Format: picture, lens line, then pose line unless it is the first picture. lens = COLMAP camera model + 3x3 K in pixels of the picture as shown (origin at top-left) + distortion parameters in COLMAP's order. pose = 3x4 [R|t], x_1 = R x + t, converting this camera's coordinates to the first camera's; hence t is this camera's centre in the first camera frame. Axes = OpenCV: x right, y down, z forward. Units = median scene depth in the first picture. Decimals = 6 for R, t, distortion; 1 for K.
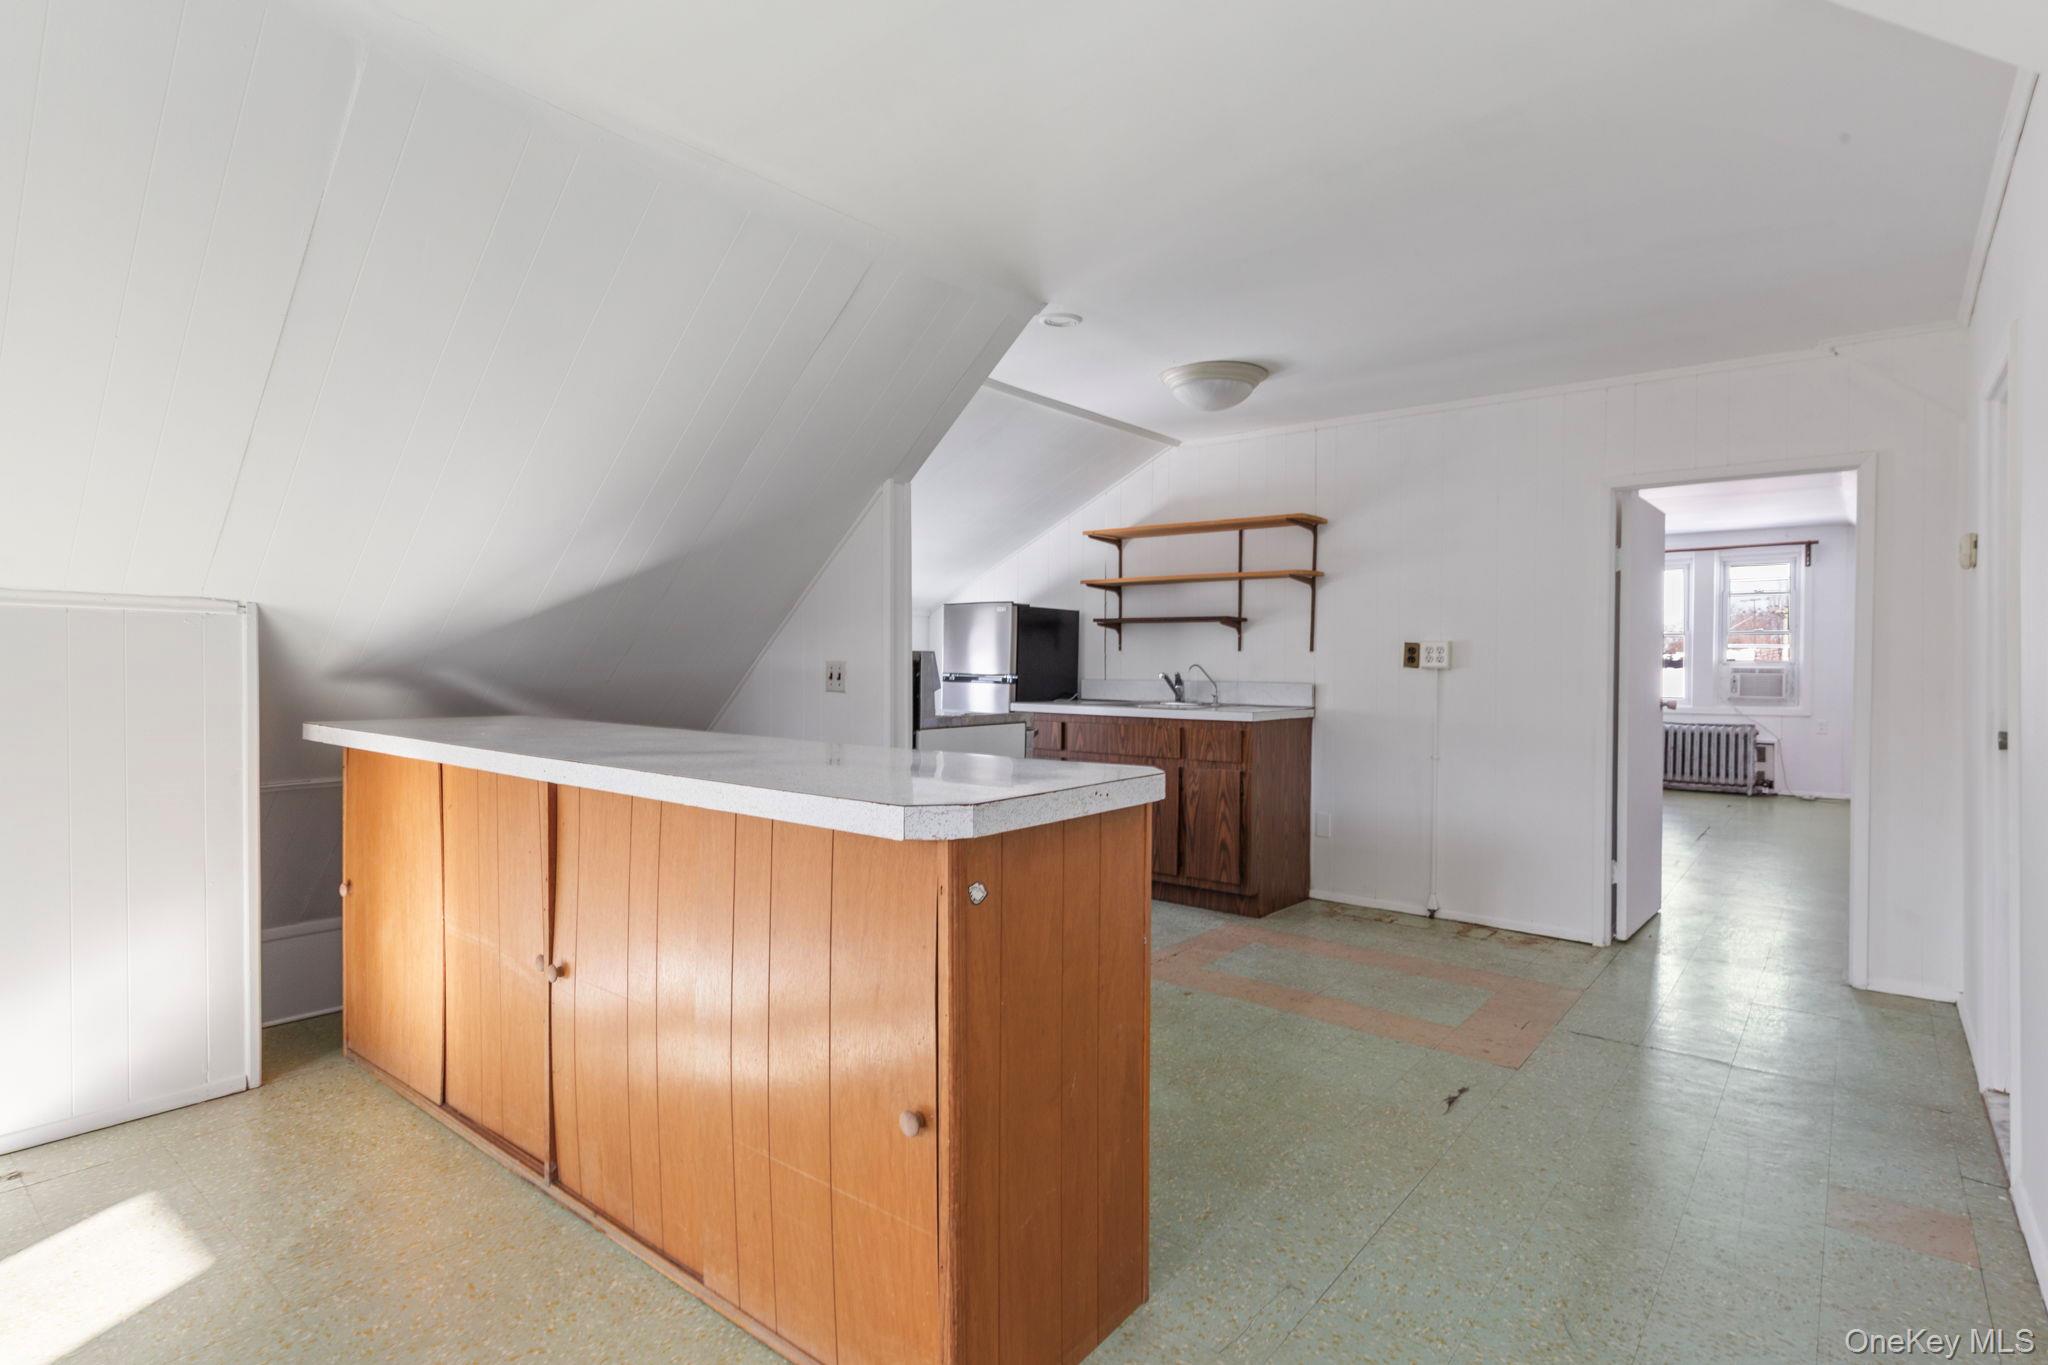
lens RADIAL K [[1031.8, 0, 1024.0], [0, 1031.8, 682.5], [0, 0, 1]] dist [-0.001410, -0.000135]
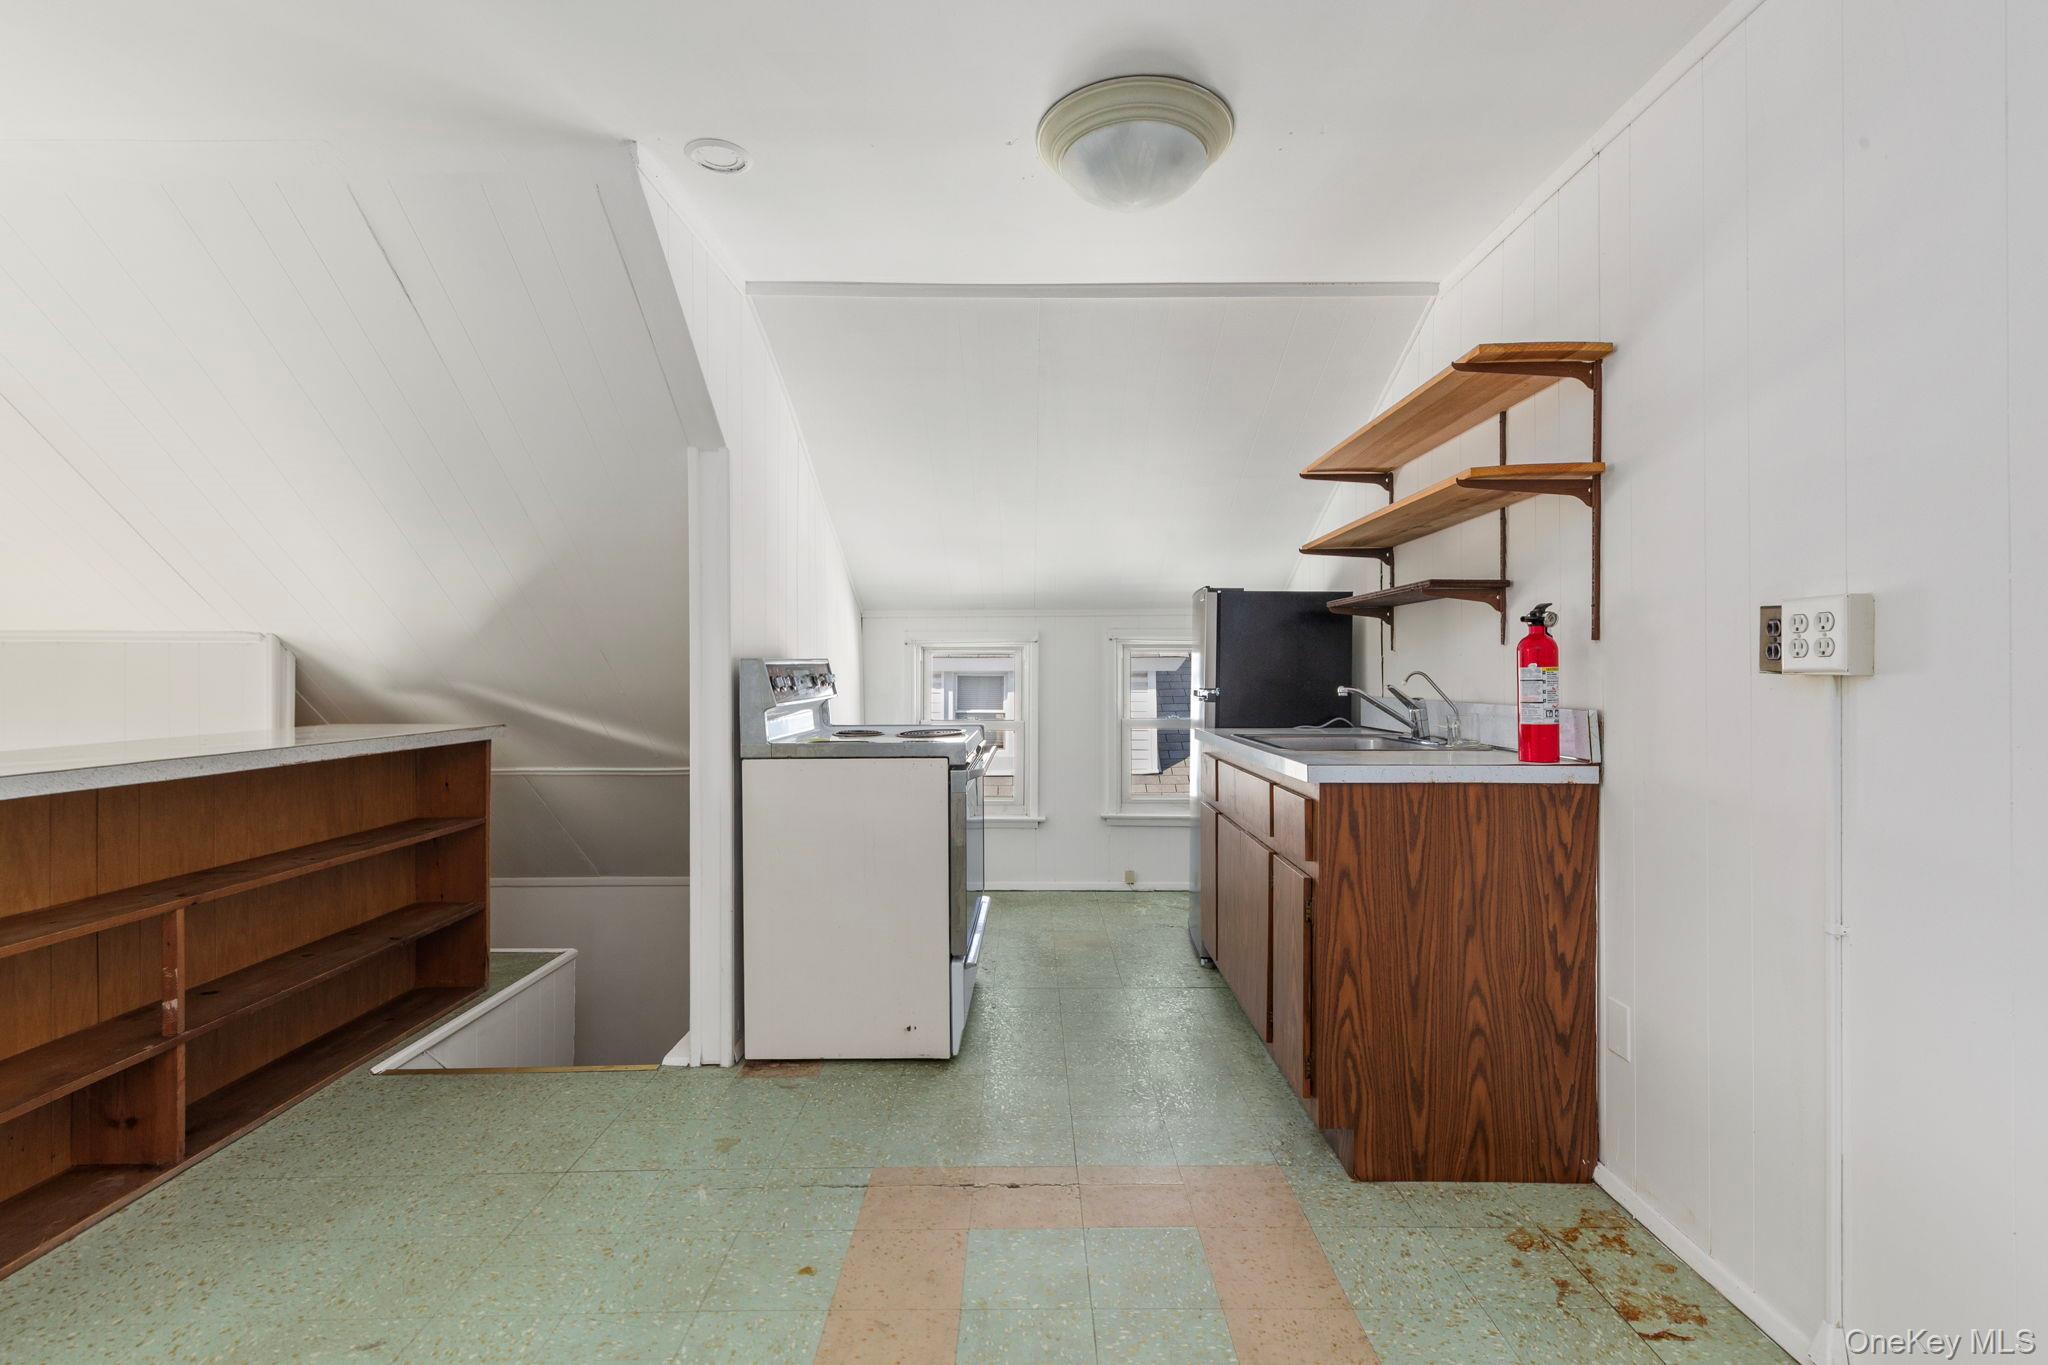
lens RADIAL K [[904.2, 0, 1024.0], [0, 904.2, 682.5], [0, 0, 1]] dist [0.001074, 0.000205]
pose [[0.631075, -0.002303, -0.775718, 0.462140], [-0.007896, 0.999925, -0.009392, -0.006033], [0.775681, 0.012052, 0.631010, 0.594031]]
